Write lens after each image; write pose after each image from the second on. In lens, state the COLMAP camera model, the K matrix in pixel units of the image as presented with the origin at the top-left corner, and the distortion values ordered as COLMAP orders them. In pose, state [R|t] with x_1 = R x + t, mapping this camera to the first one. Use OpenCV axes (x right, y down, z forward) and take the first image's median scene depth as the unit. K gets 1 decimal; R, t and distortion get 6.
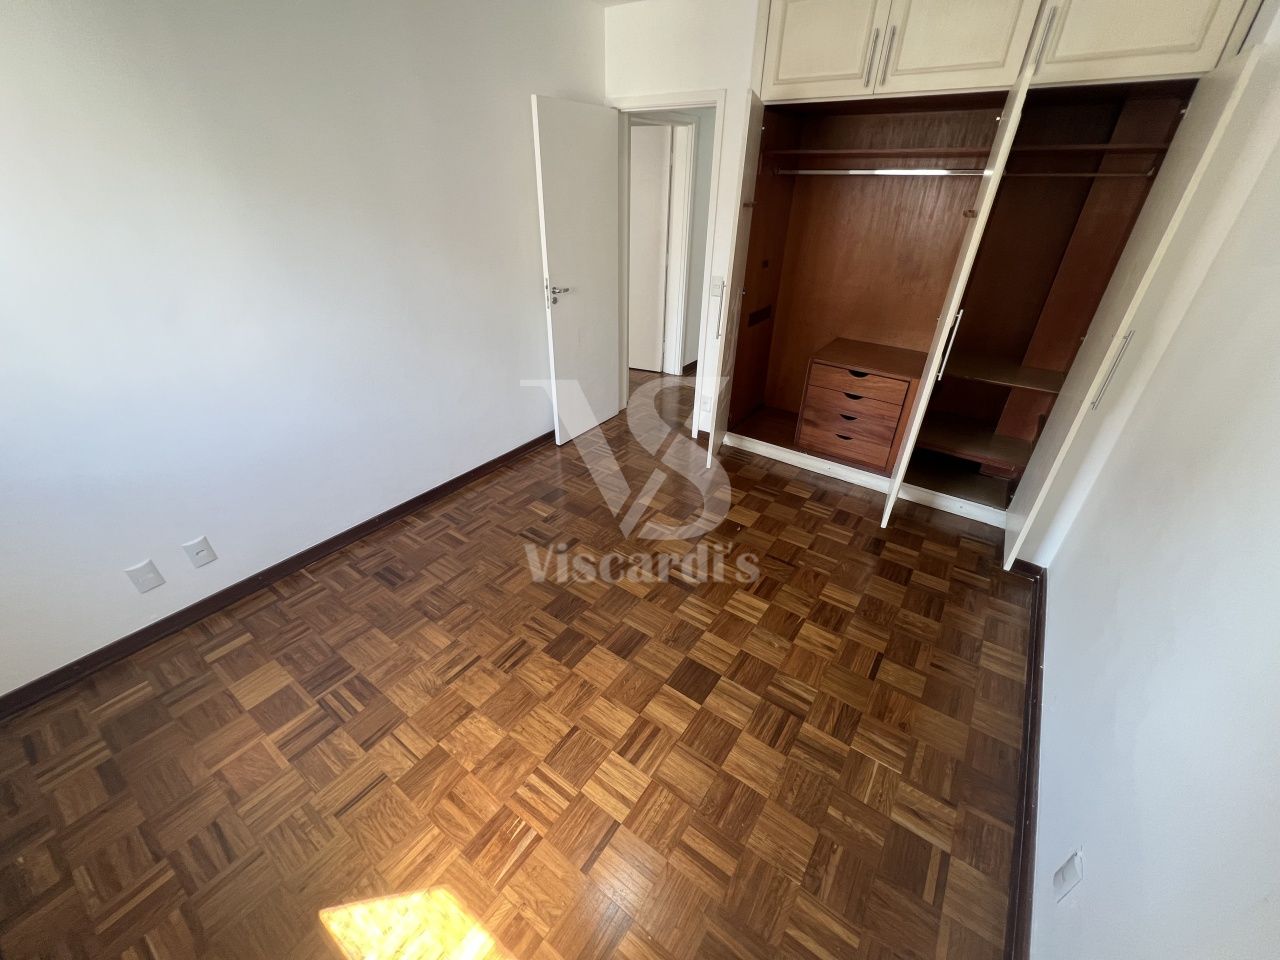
lens RADIAL K [[512.7, 0, 636.1], [0, 512.7, 476.7], [0, 0, 1]] dist [-0.003020, 0.001060]
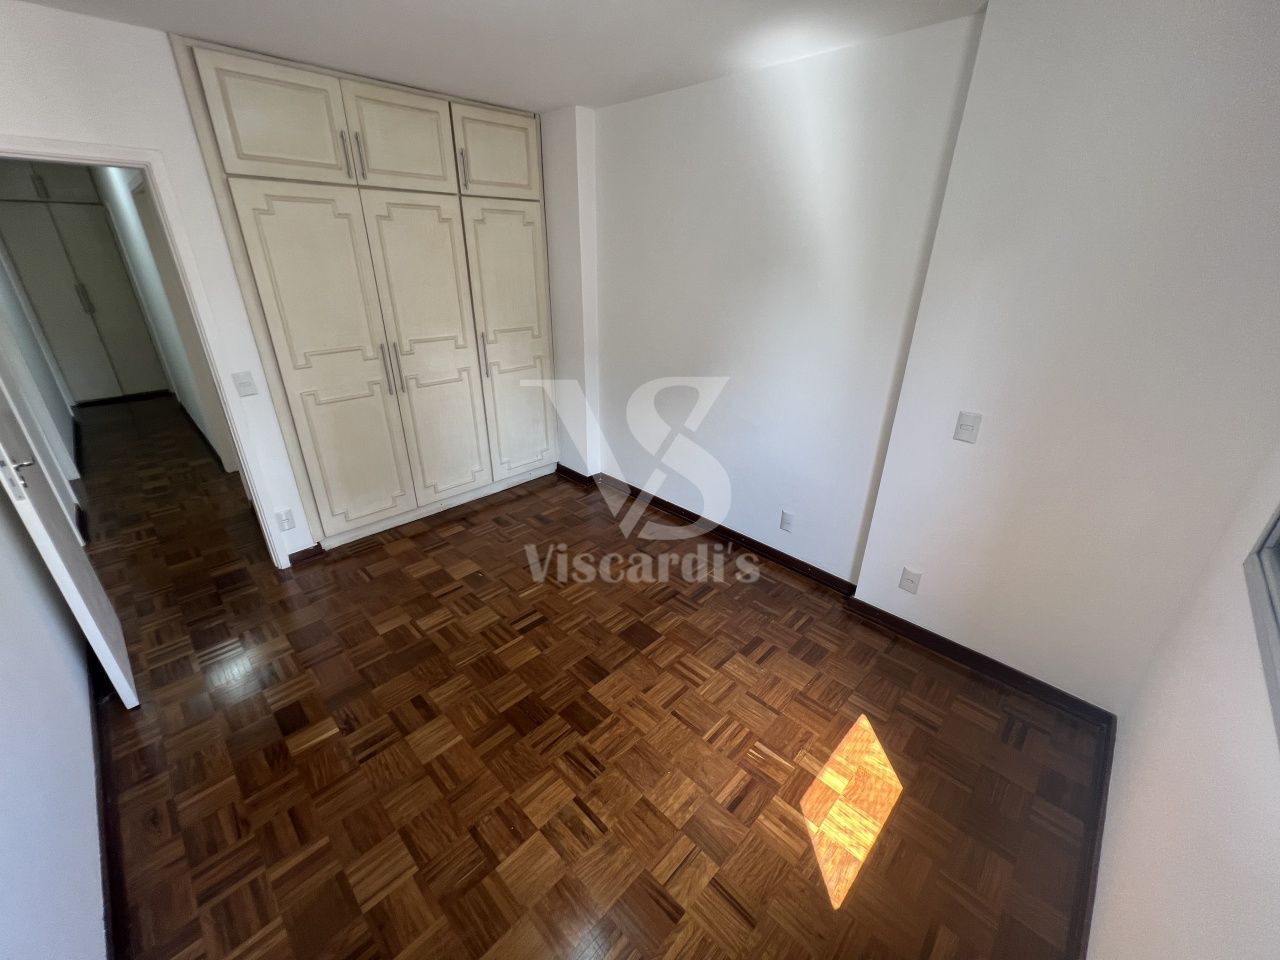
lens RADIAL K [[510.9, 0, 637.8], [0, 510.9, 476.1], [0, 0, 1]] dist [-0.002644, 0.000335]
pose [[0.155842, -0.417561, 0.895185, -0.934026], [0.486928, 0.820971, 0.298175, -0.339225], [-0.859427, 0.389423, 0.331264, 0.459059]]
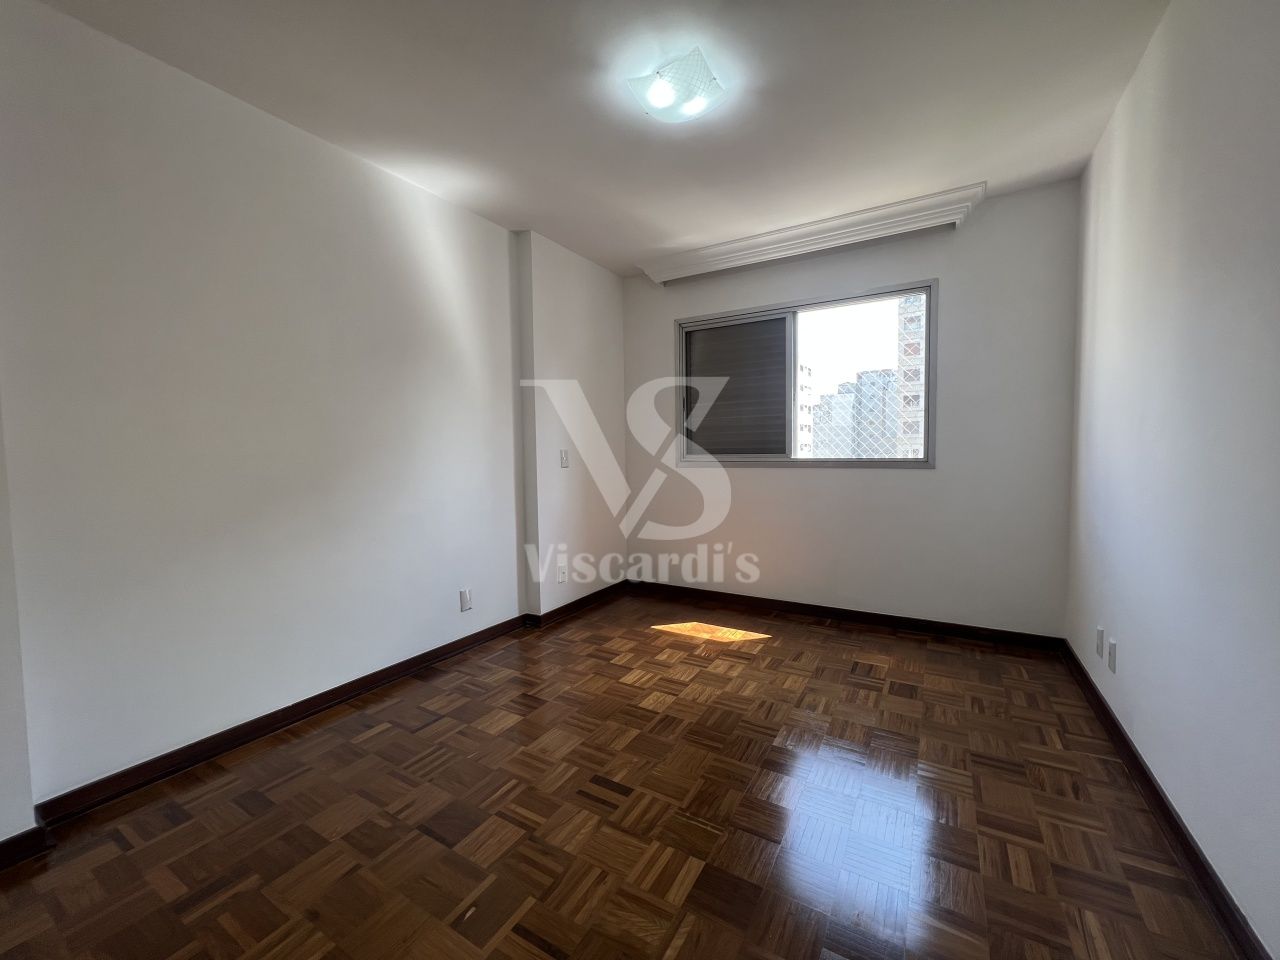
lens RADIAL K [[512.7, 0, 636.1], [0, 512.7, 476.7], [0, 0, 1]] dist [-0.003020, 0.001060]
pose [[-0.996742, -0.002282, -0.080630, 0.148750], [-0.045844, 0.838487, 0.542989, -0.727508], [0.066368, 0.544916, -0.835860, 1.827503]]
